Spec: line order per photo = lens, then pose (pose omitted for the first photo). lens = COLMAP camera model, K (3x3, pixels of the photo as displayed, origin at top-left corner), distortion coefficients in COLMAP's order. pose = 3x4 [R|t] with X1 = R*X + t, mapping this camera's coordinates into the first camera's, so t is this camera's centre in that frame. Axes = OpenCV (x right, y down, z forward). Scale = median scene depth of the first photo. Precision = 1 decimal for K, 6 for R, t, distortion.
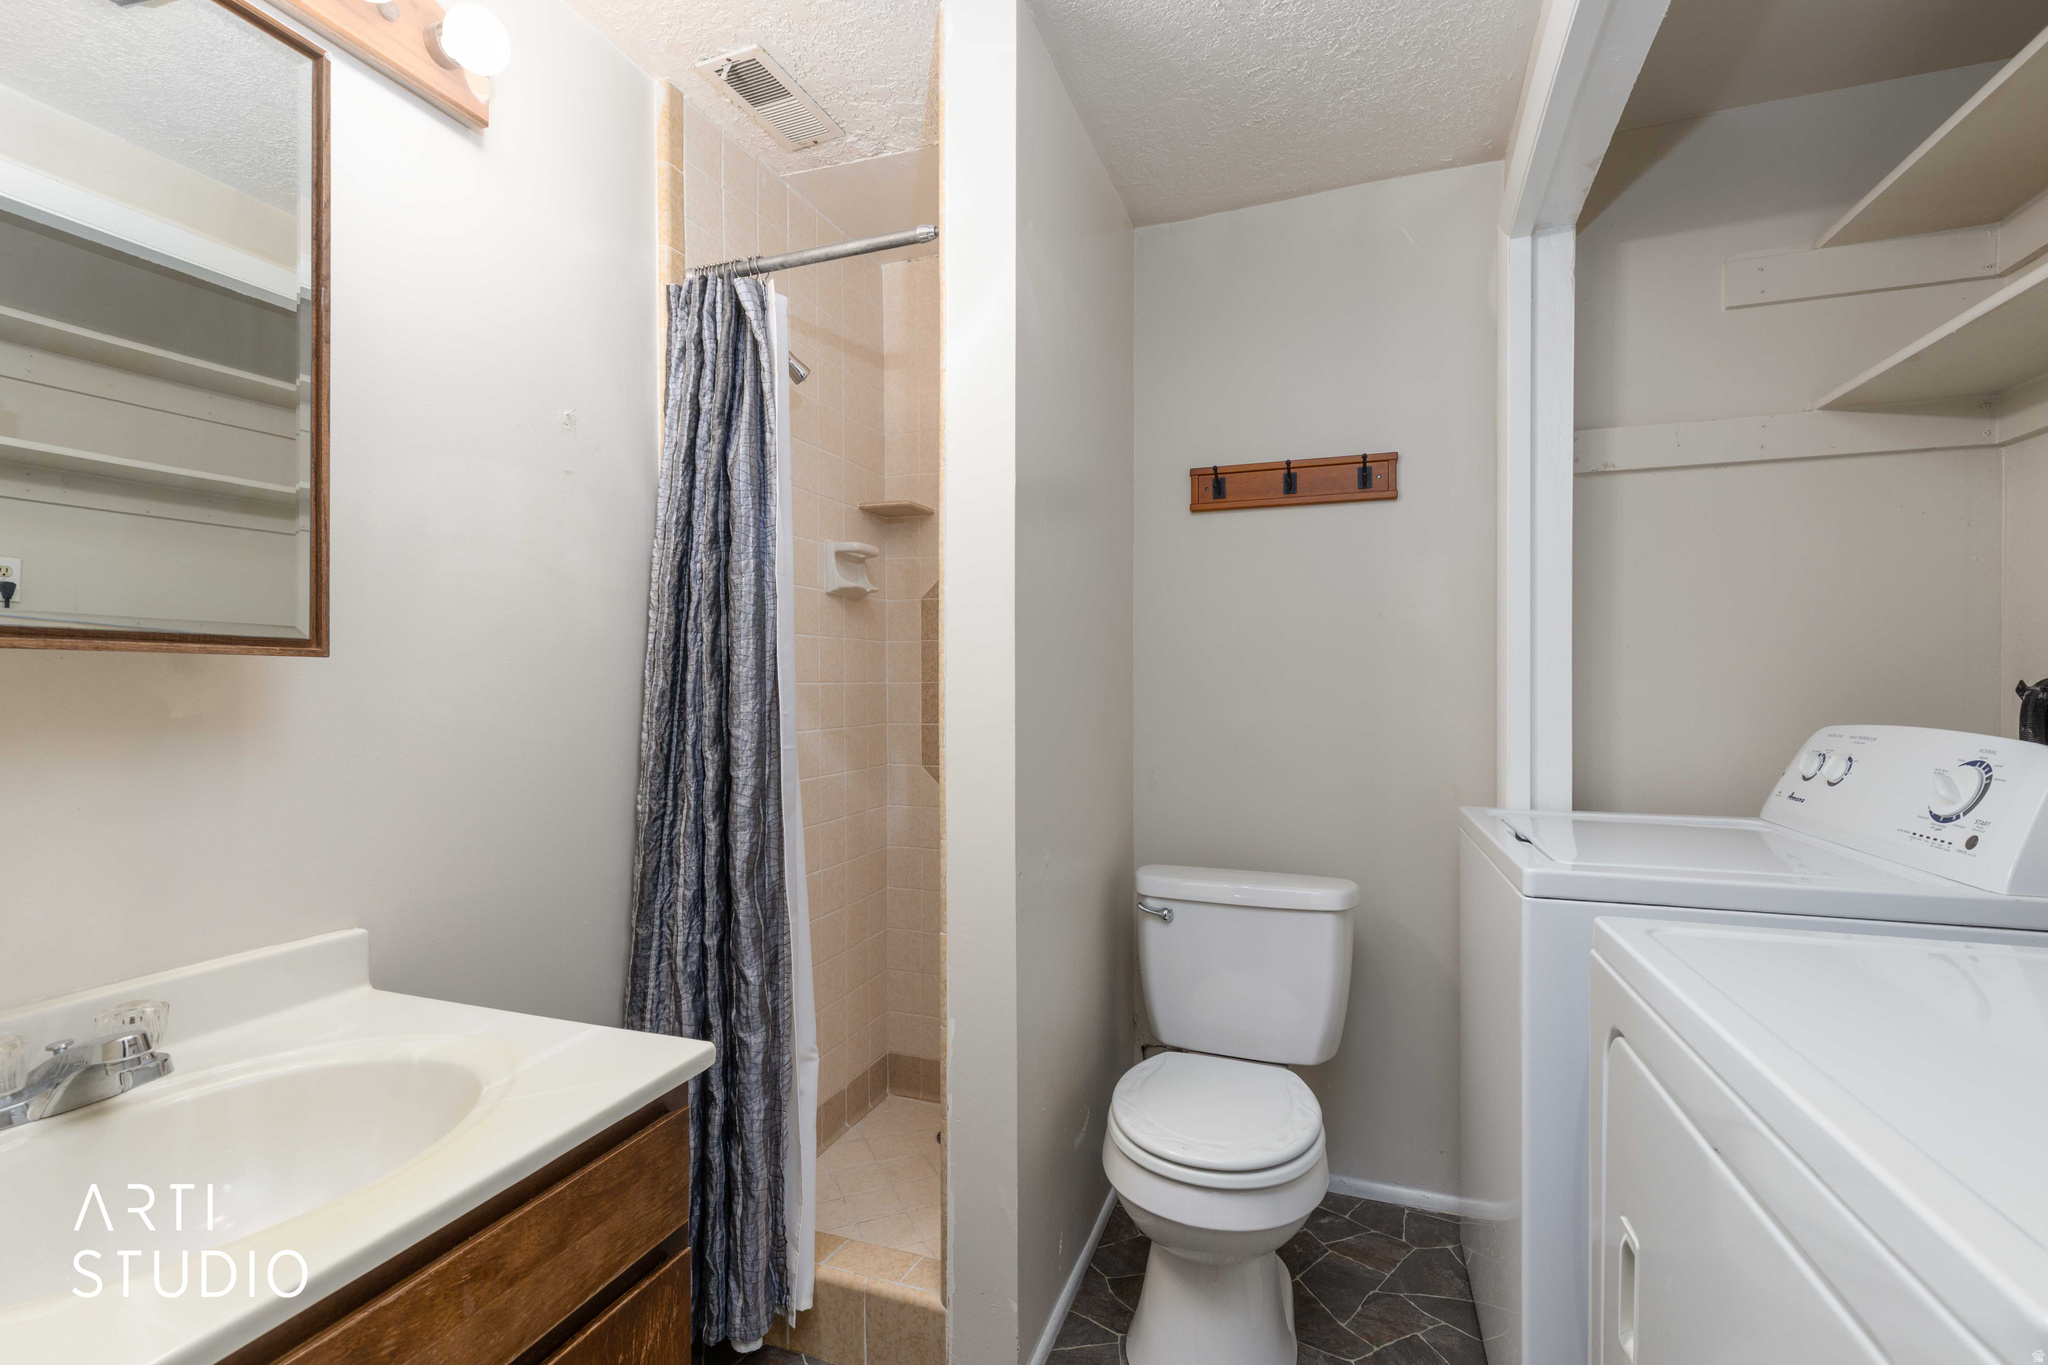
lens RADIAL K [[924.7, 0, 1017.9], [0, 924.7, 685.9], [0, 0, 1]] dist [0.005710, 0.000803]
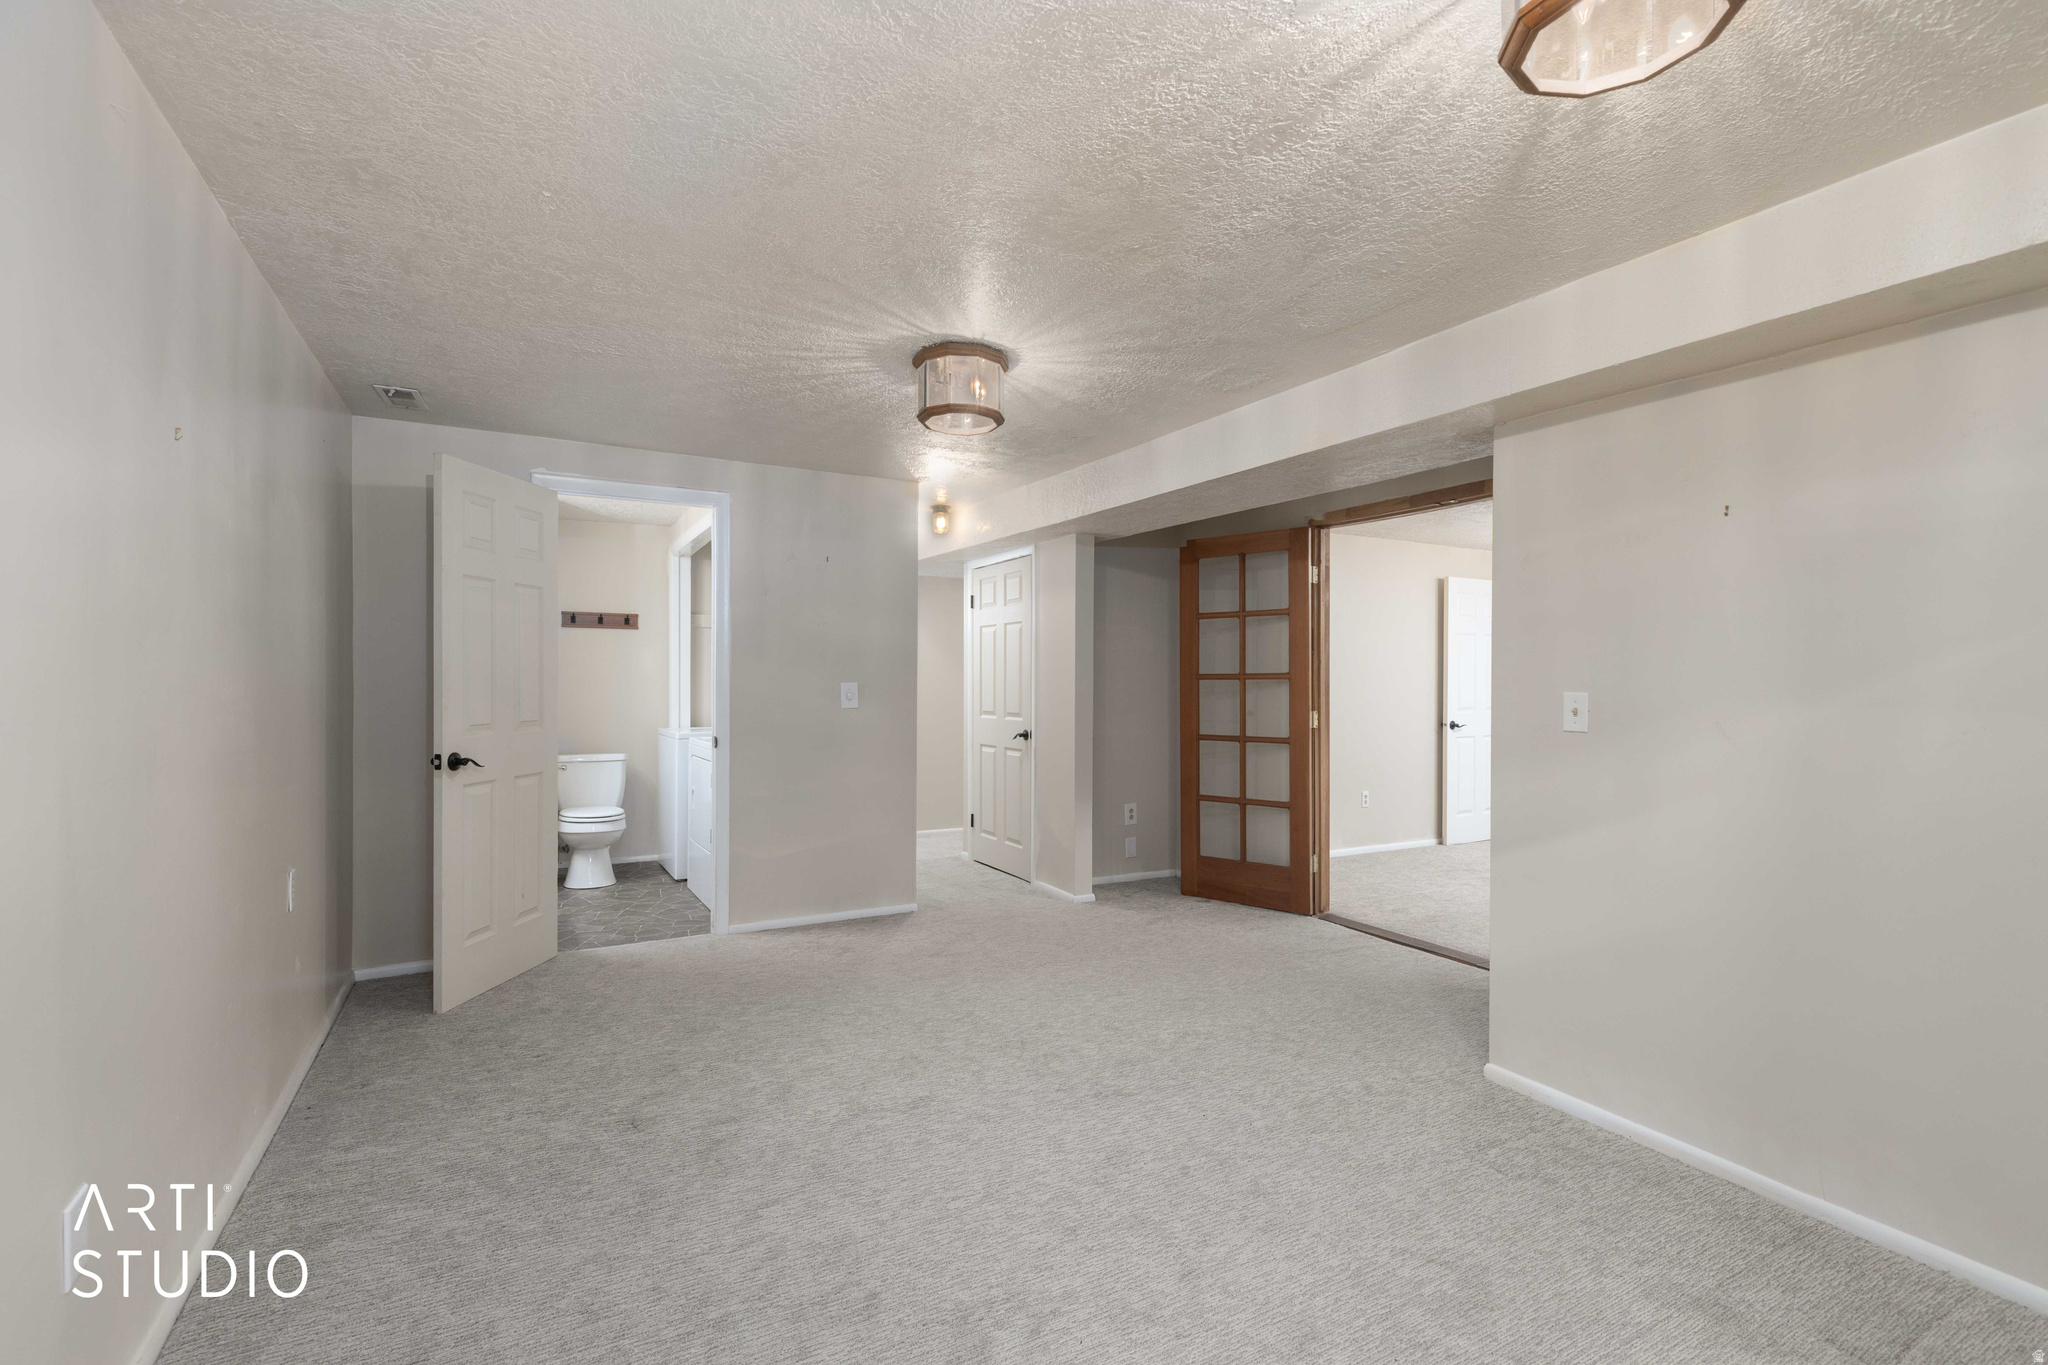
lens RADIAL K [[924.7, 0, 1021.8], [0, 924.7, 684.1], [0, 0, 1]] dist [0.005710, 0.000803]
pose [[0.671239, 0.001338, 0.741240, -1.012168], [-0.000823, 0.999999, -0.001060, -0.020654], [-0.741241, 0.000101, 0.671239, -2.003800]]
